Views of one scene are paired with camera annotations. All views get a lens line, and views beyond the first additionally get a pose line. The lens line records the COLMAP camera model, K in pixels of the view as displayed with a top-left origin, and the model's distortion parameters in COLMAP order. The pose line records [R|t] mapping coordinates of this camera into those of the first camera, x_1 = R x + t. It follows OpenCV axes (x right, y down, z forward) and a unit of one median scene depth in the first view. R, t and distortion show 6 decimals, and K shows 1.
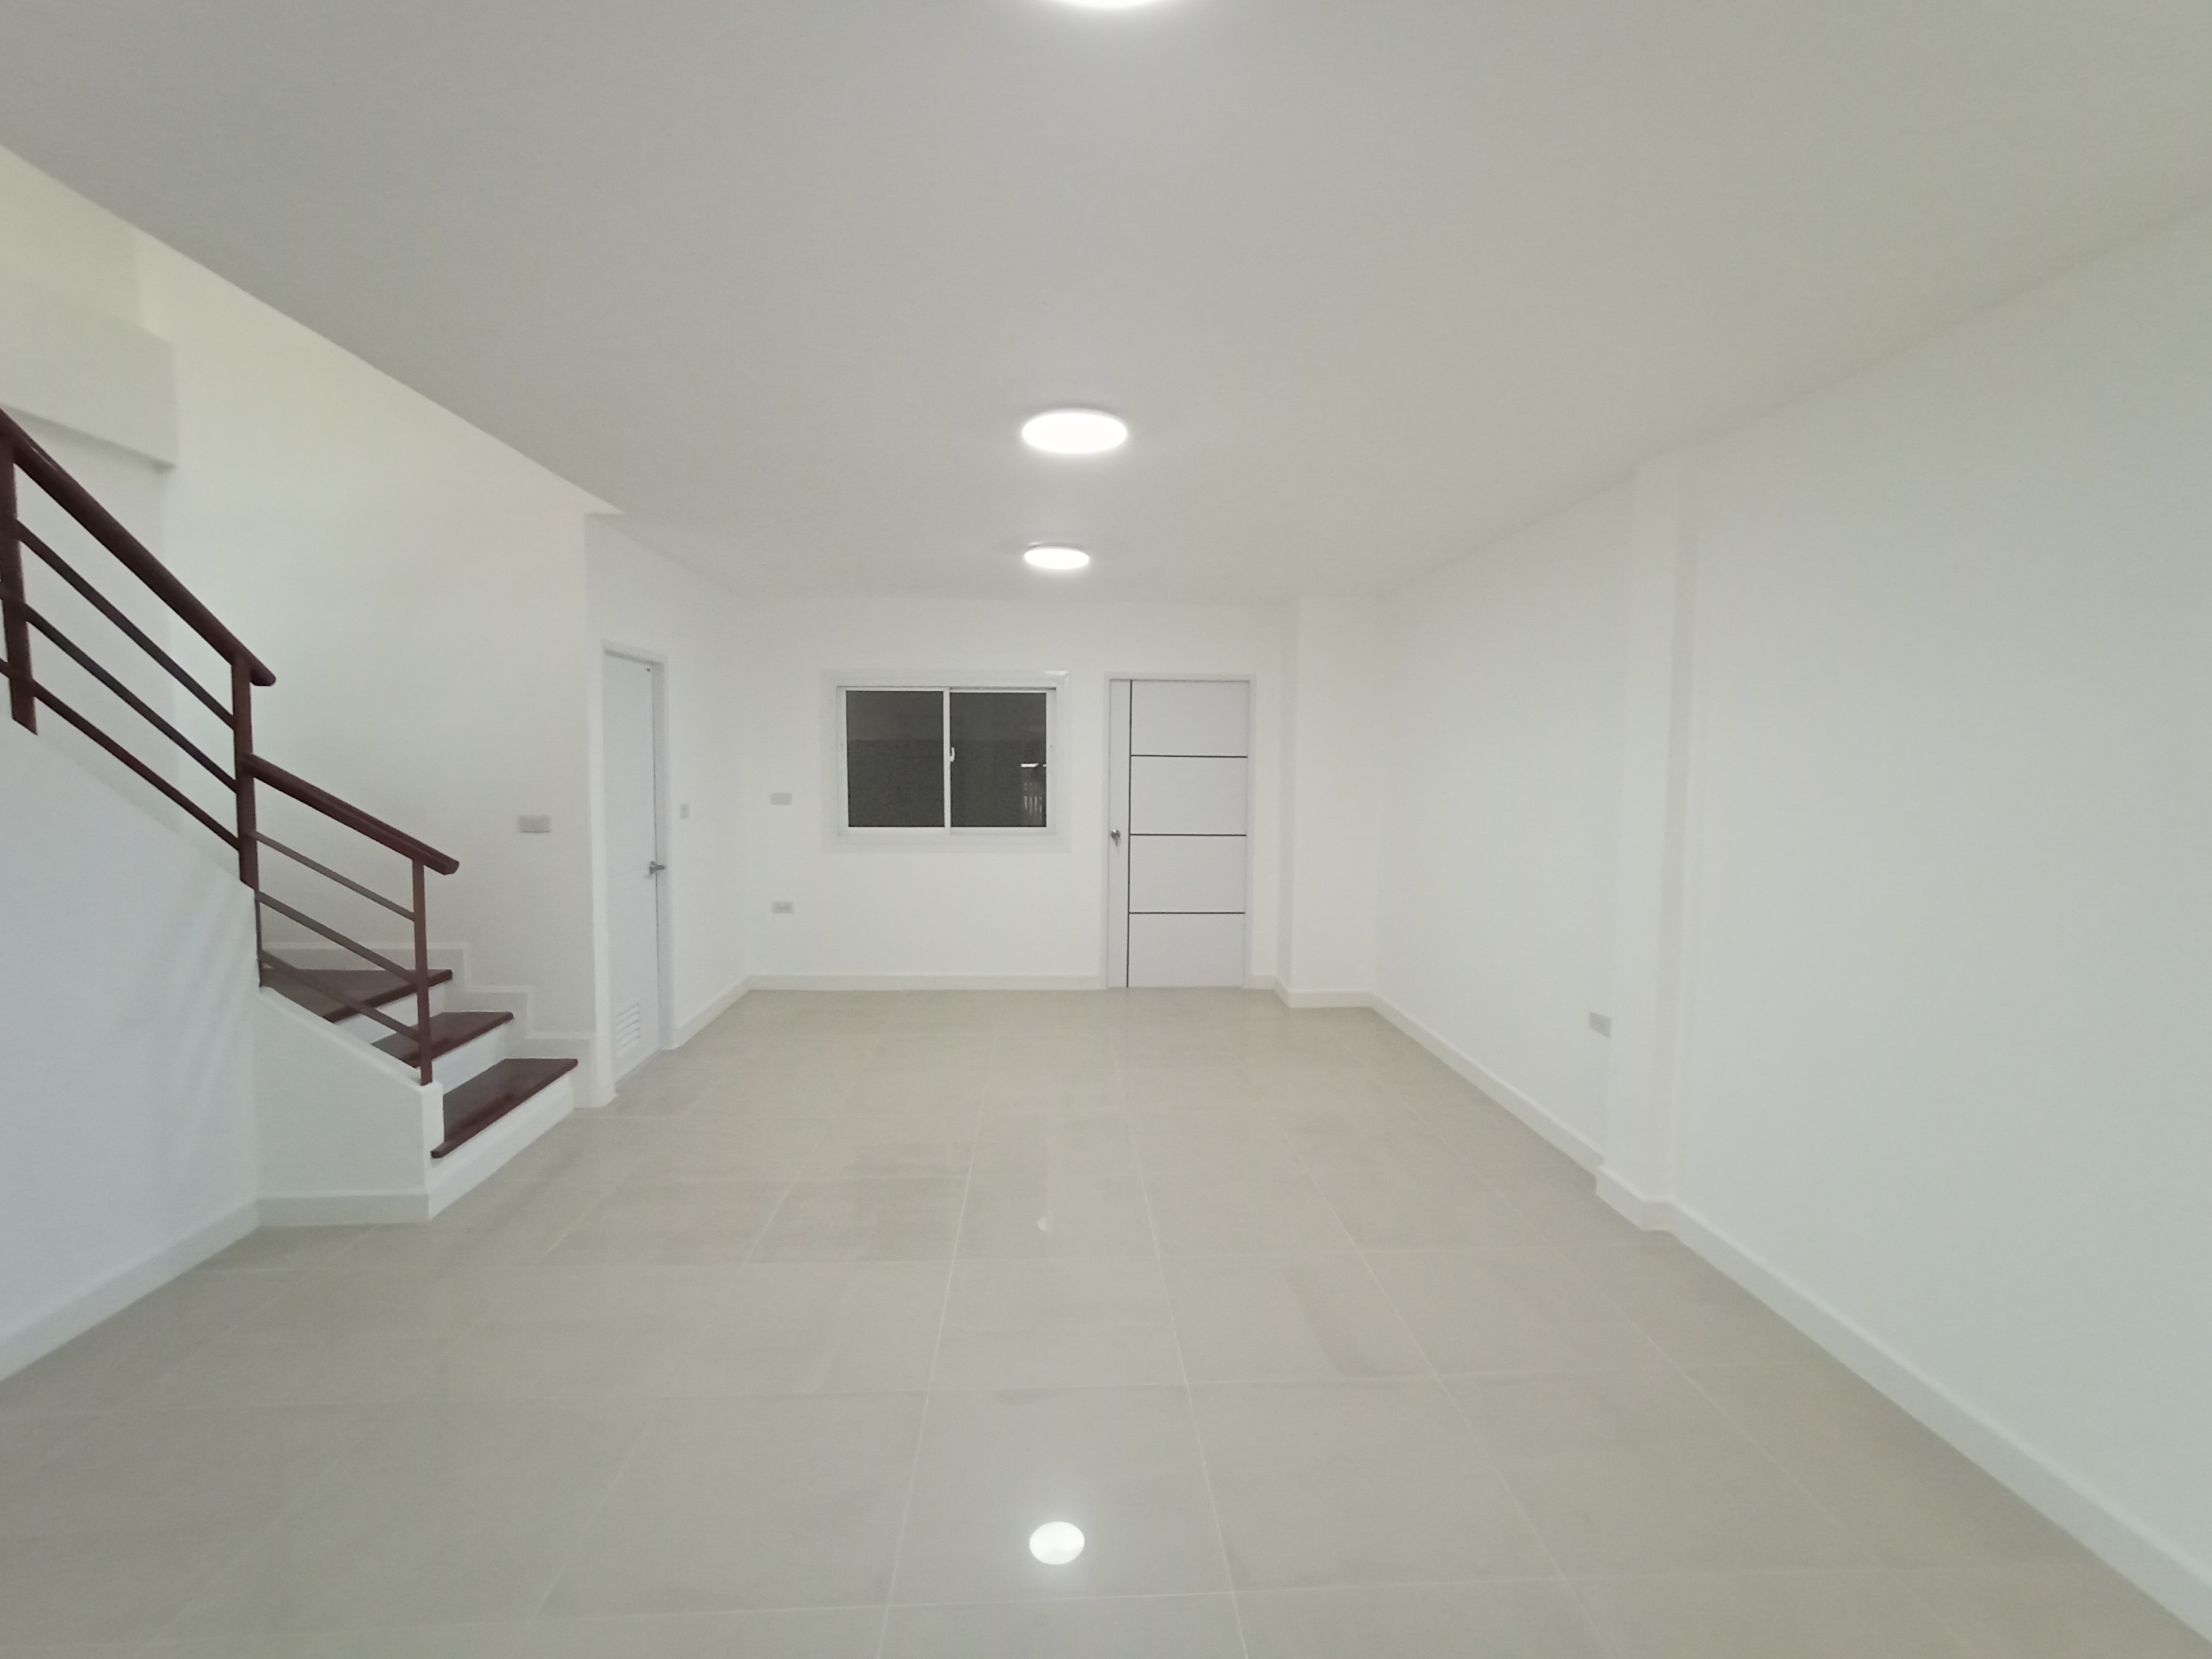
lens RADIAL K [[978.4, 0, 1106.0], [0, 978.4, 829.5], [0, 0, 1]] dist [-0.023217, 0.019113]
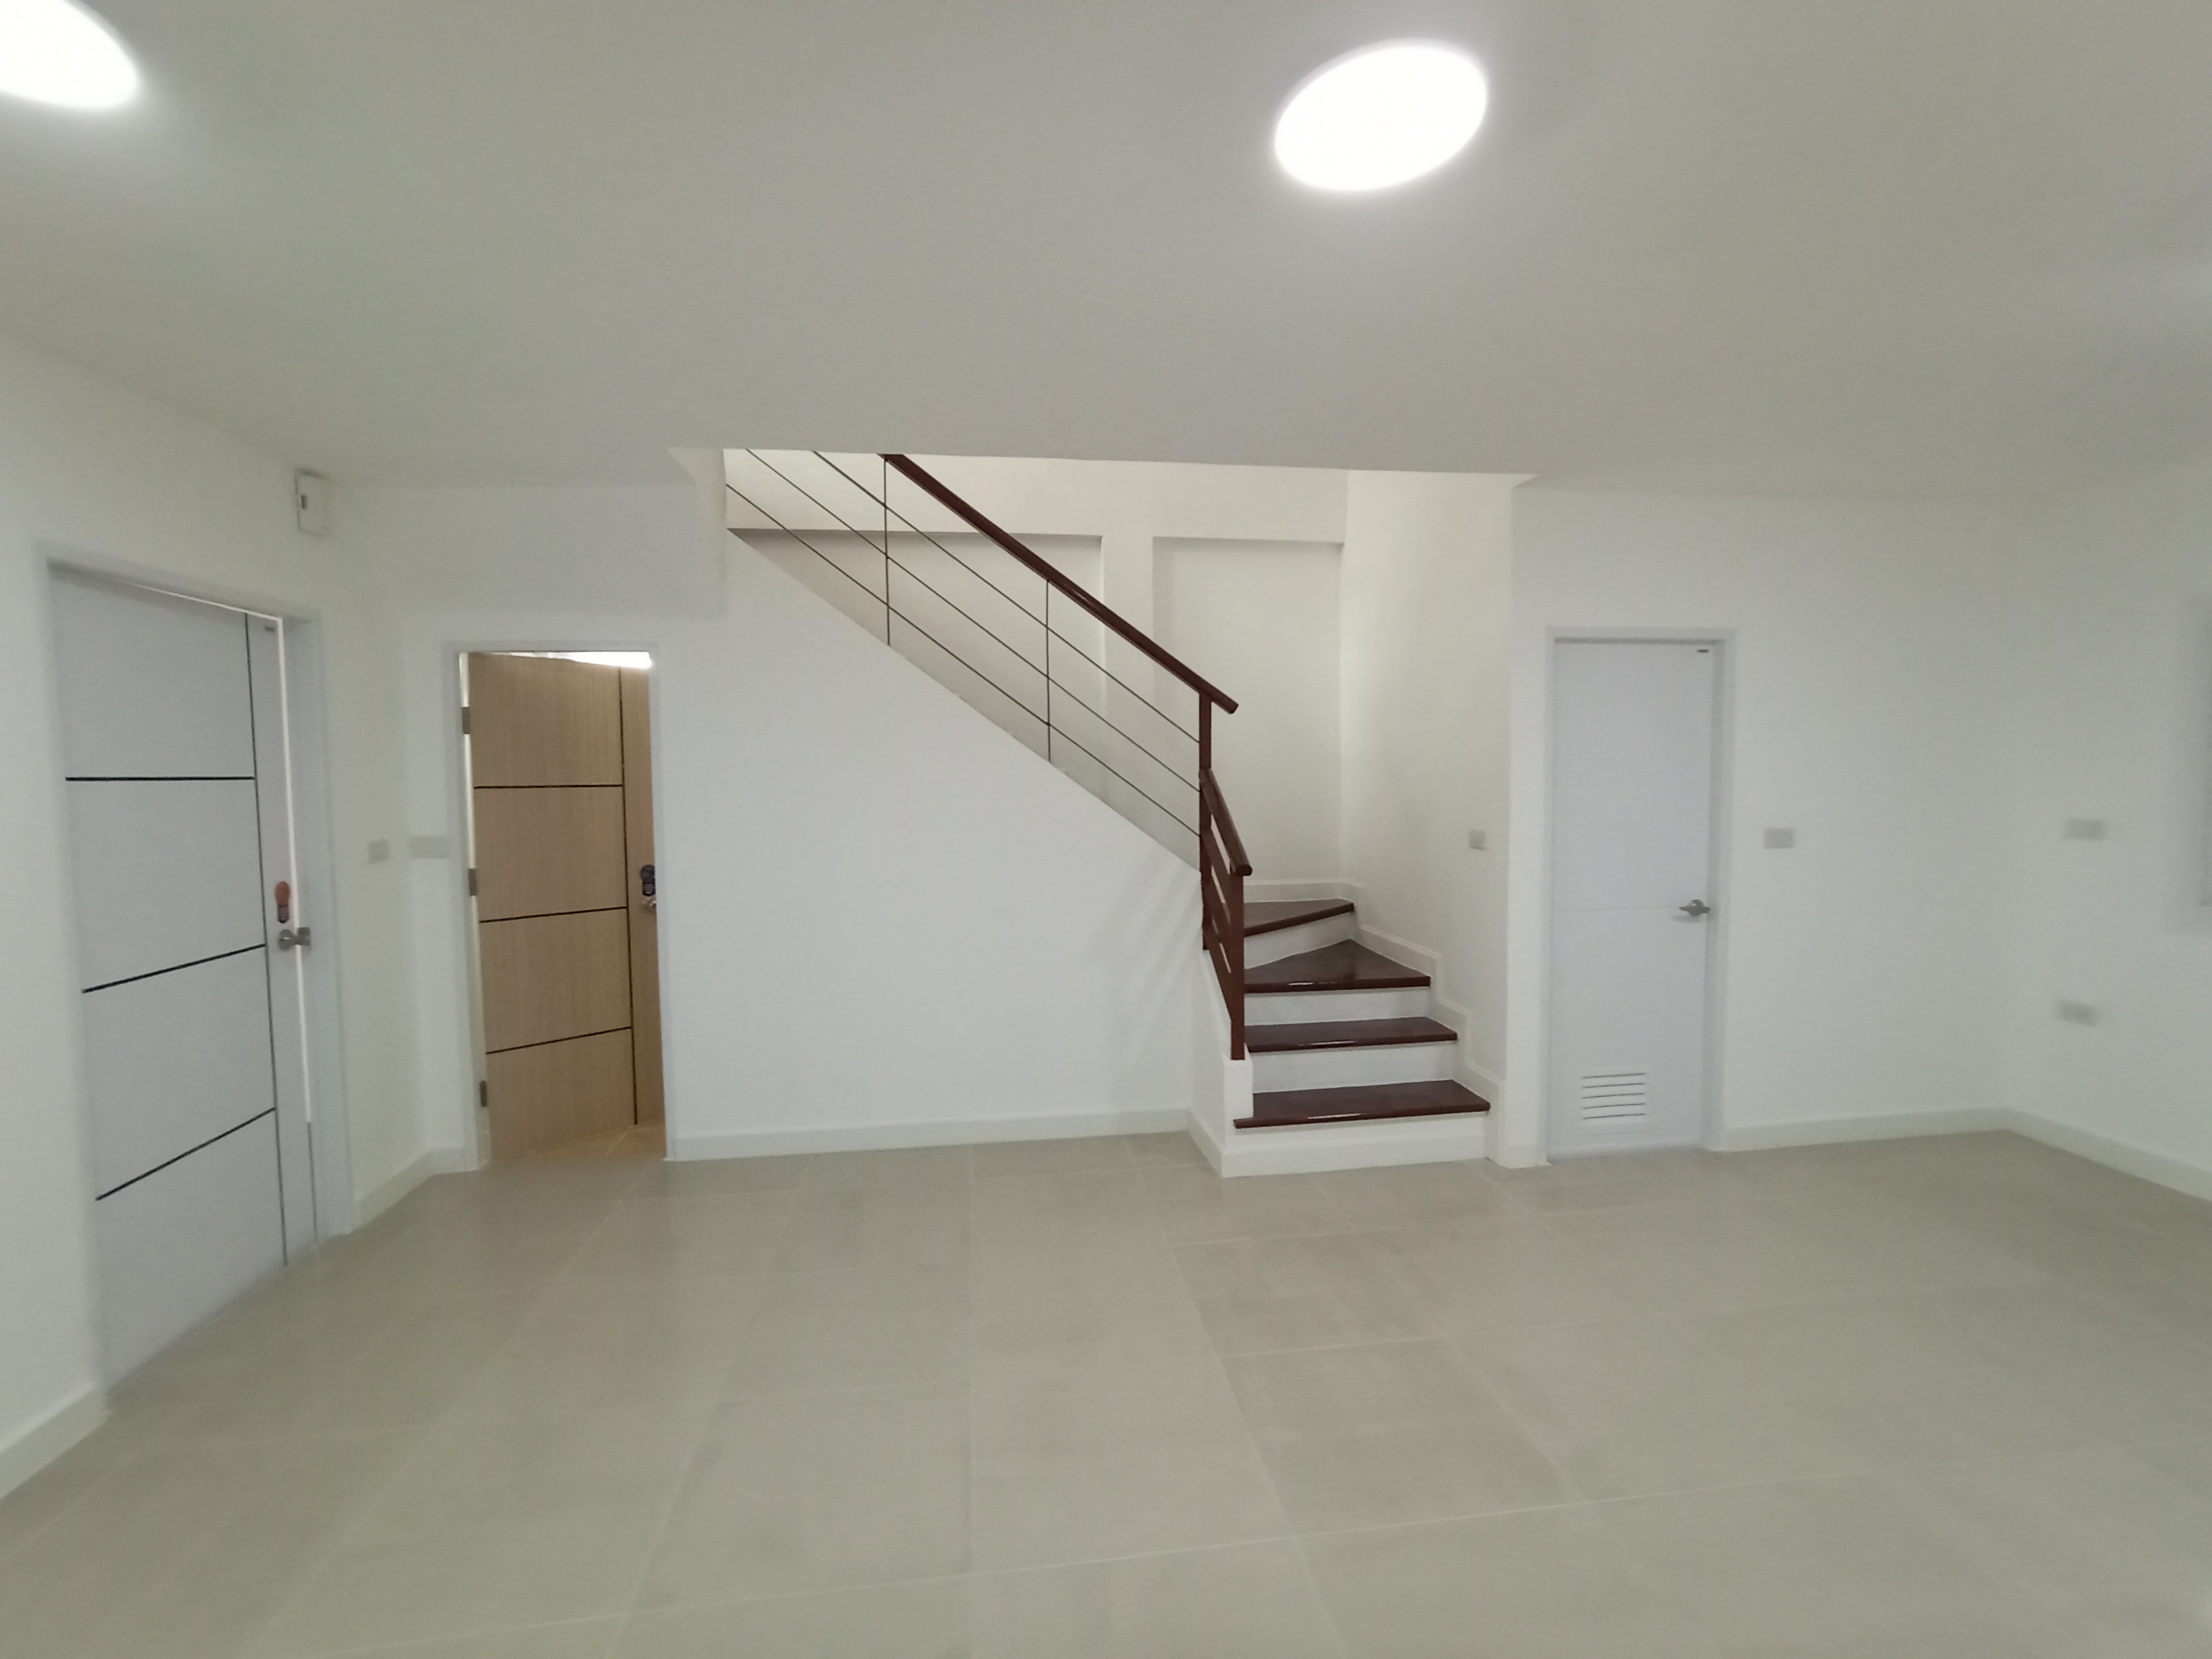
lens RADIAL K [[978.4, 0, 1106.0], [0, 978.4, 829.5], [0, 0, 1]] dist [-0.023217, 0.019113]
pose [[0.094777, 0.056396, -0.993900, 0.305644], [-0.058662, 0.996975, 0.050977, -0.042037], [0.993769, 0.053473, 0.097798, 0.546649]]
